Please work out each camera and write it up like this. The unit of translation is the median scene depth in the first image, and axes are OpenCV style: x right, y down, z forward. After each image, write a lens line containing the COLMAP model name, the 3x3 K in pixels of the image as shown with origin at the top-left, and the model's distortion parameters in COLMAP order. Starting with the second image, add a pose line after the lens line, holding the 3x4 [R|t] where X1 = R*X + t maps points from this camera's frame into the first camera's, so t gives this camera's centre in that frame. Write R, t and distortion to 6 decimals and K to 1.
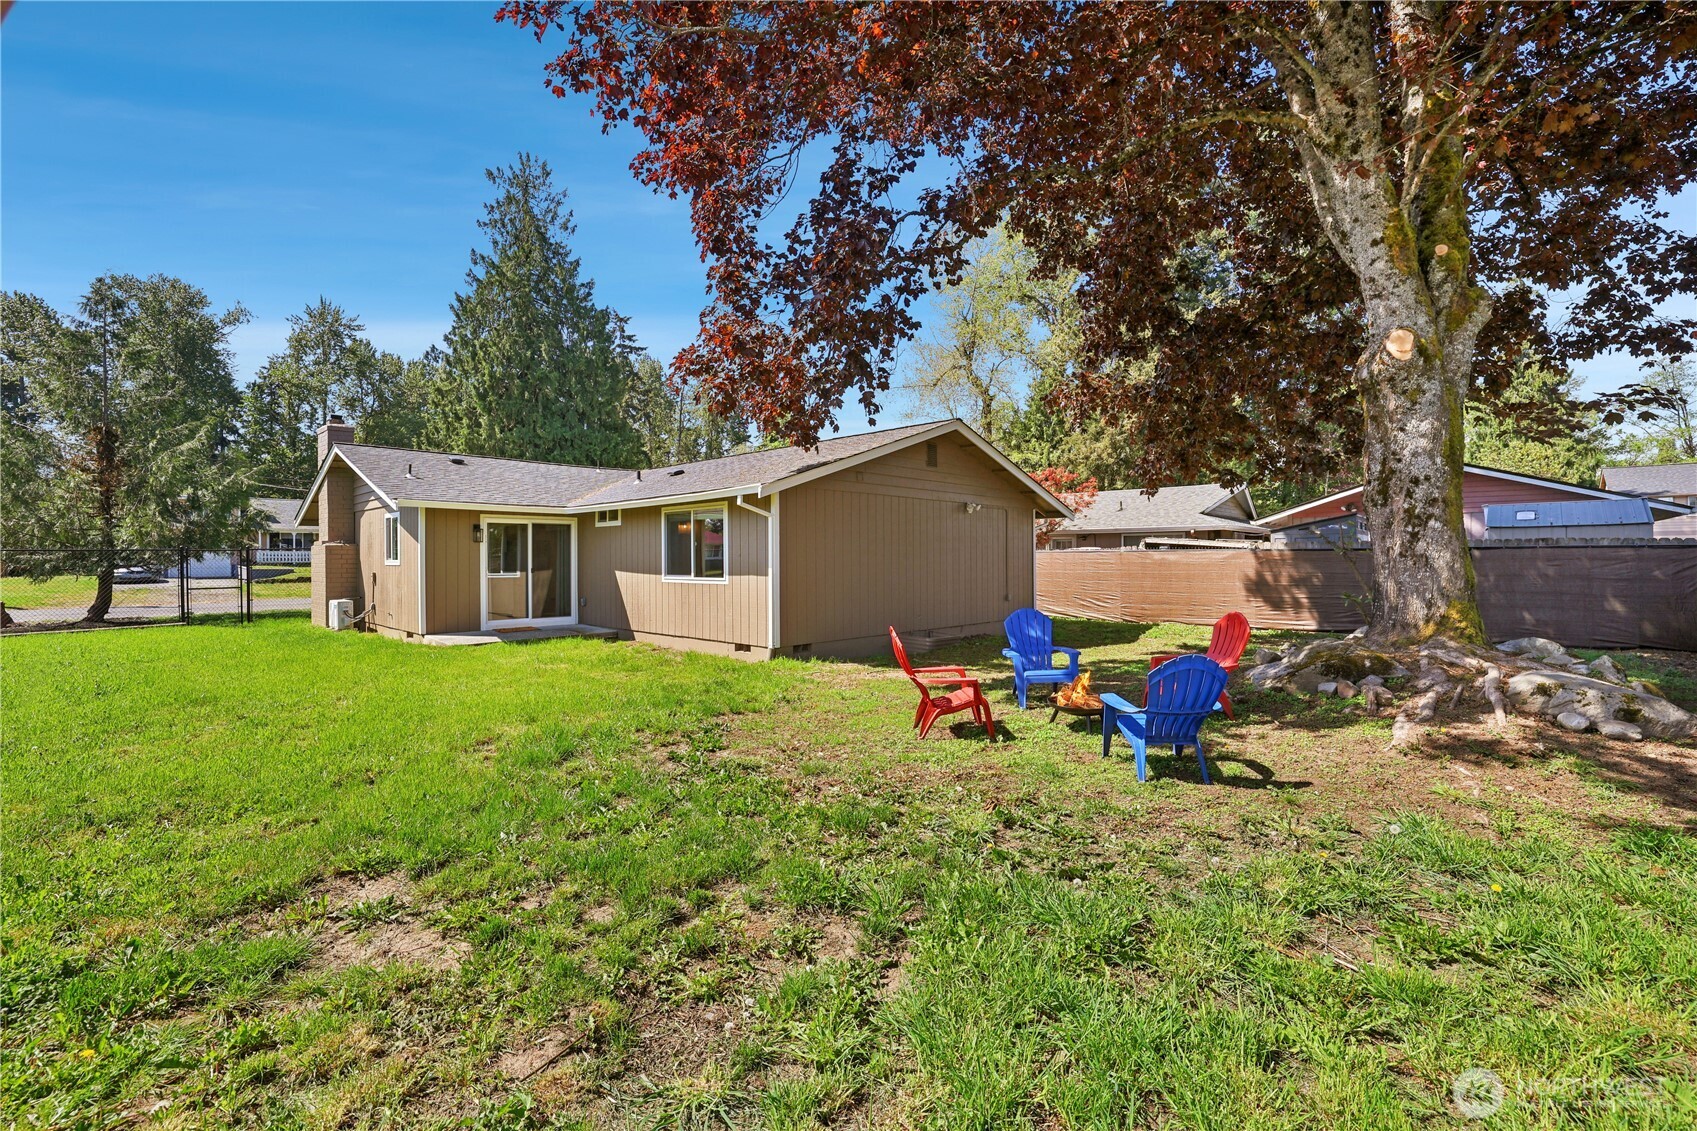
lens RADIAL K [[750.8, 0, 846.9], [0, 750.8, 562.5], [0, 0, 1]] dist [-0.004620, 0.000135]
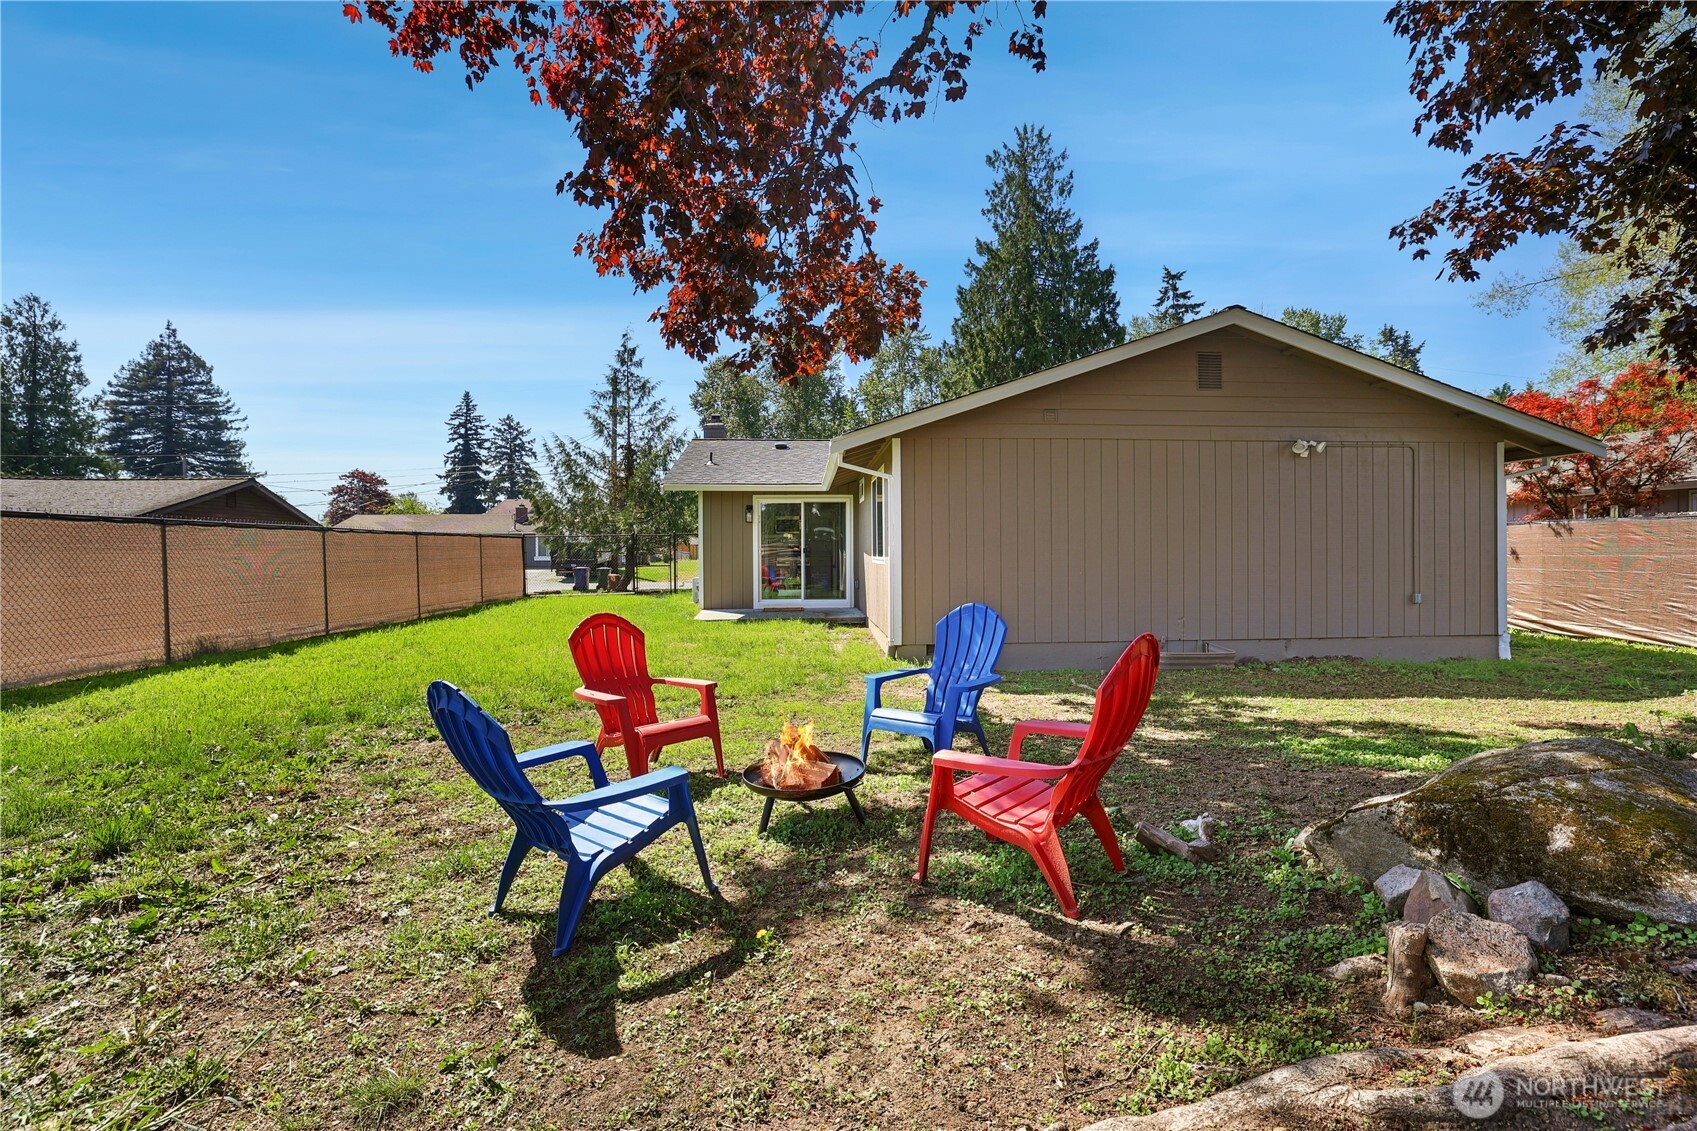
lens RADIAL K [[796.0, 0, 848.4], [0, 796.0, 567.9], [0, 0, 1]] dist [-0.027079, 0.000024]
pose [[0.743087, 0.013931, -0.669050, 0.096856], [0.001110, 0.999756, 0.022049, 0.003131], [0.669194, -0.017127, 0.742890, 0.080730]]
